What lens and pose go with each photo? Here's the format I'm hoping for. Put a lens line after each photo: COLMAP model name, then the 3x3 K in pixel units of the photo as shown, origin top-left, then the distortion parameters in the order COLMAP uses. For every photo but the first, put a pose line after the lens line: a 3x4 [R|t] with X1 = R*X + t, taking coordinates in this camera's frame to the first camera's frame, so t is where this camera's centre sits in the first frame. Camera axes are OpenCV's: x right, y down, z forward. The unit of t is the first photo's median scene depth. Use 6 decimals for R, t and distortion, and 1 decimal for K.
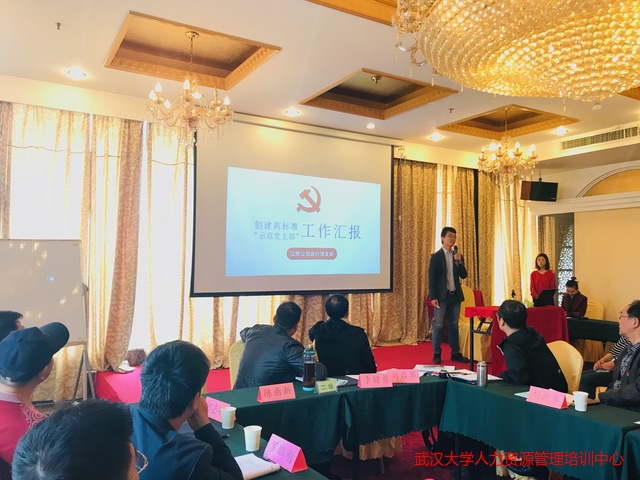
lens RADIAL K [[526.3, 0, 320.6], [0, 526.3, 237.1], [0, 0, 1]] dist [0.042267, -0.034517]
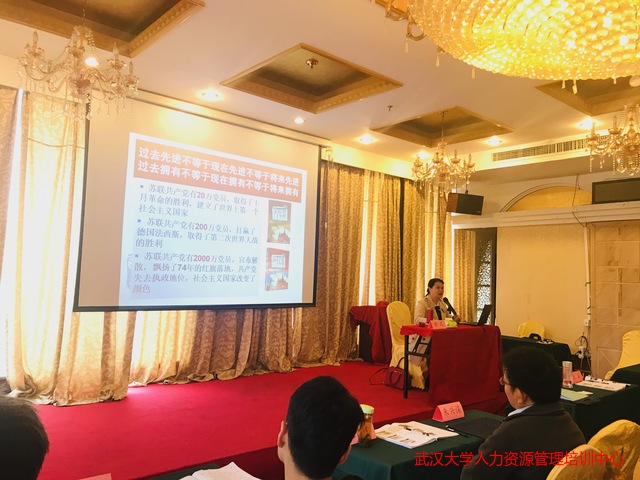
lens RADIAL K [[526.3, 0, 319.8], [0, 526.3, 239.3], [0, 0, 1]] dist [0.042267, -0.034517]
pose [[0.983693, 0.035099, 0.176396, -0.022779], [-0.032549, 0.999320, -0.017329, 0.004581], [-0.176884, 0.011304, 0.984167, 0.131034]]
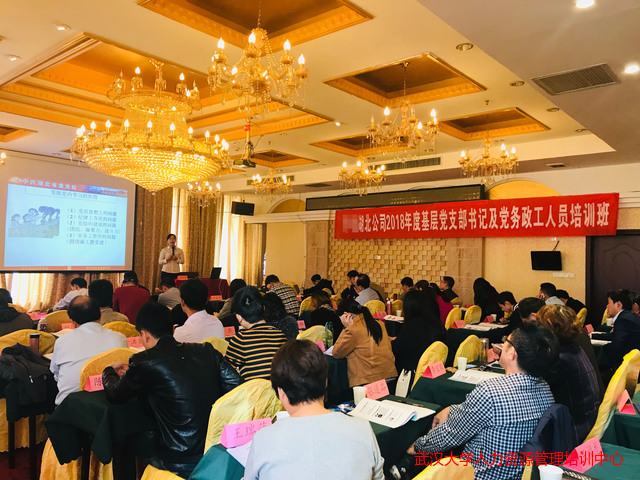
lens RADIAL K [[526.3, 0, 320.9], [0, 526.3, 241.3], [0, 0, 1]] dist [0.042267, -0.034517]
pose [[0.946024, 0.024206, 0.323191, 0.182256], [-0.030516, 0.999430, 0.014469, -0.027501], [-0.322656, -0.023551, 0.946223, -0.724530]]
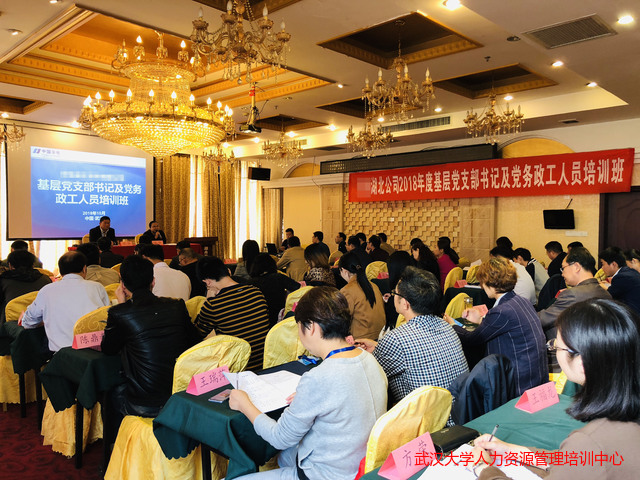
lens RADIAL K [[524.3, 0, 319.0], [0, 524.3, 239.0], [0, 0, 1]] dist [0.034059, -0.017317]
pose [[0.963870, -0.012215, 0.266092, 0.228548], [-0.009648, 0.996692, 0.080701, -0.028176], [-0.266197, -0.080353, 0.960564, -0.753391]]
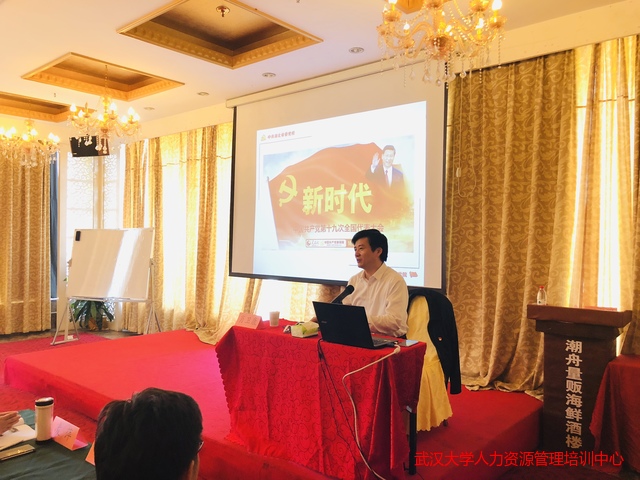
lens RADIAL K [[524.3, 0, 319.2], [0, 524.3, 243.9], [0, 0, 1]] dist [0.034059, -0.017317]
pose [[0.302892, -0.001388, -0.953024, 0.821835], [0.036546, 0.999280, 0.010160, 0.040415], [0.952324, -0.037906, 0.302725, 0.815774]]
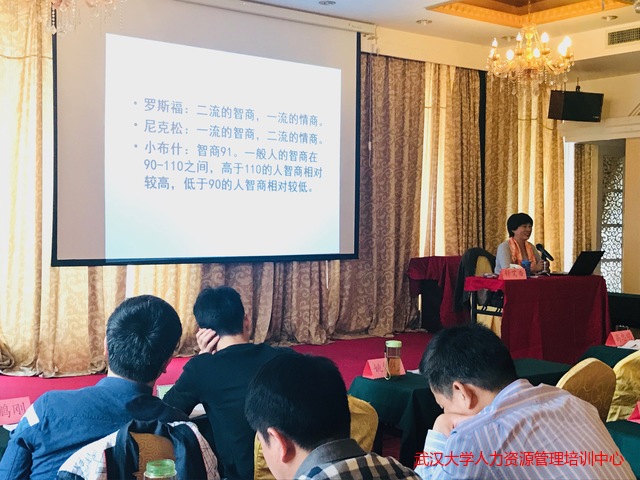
lens RADIAL K [[900.5, 0, 326.0], [0, 900.5, 241.0], [0, 0, 1]] dist [0.087301, 0.000000]
pose [[0.993228, -0.004451, 0.116094, -0.040594], [-0.004096, 0.997303, 0.073277, -0.000469], [-0.116107, -0.073257, 0.990531, -0.135556]]
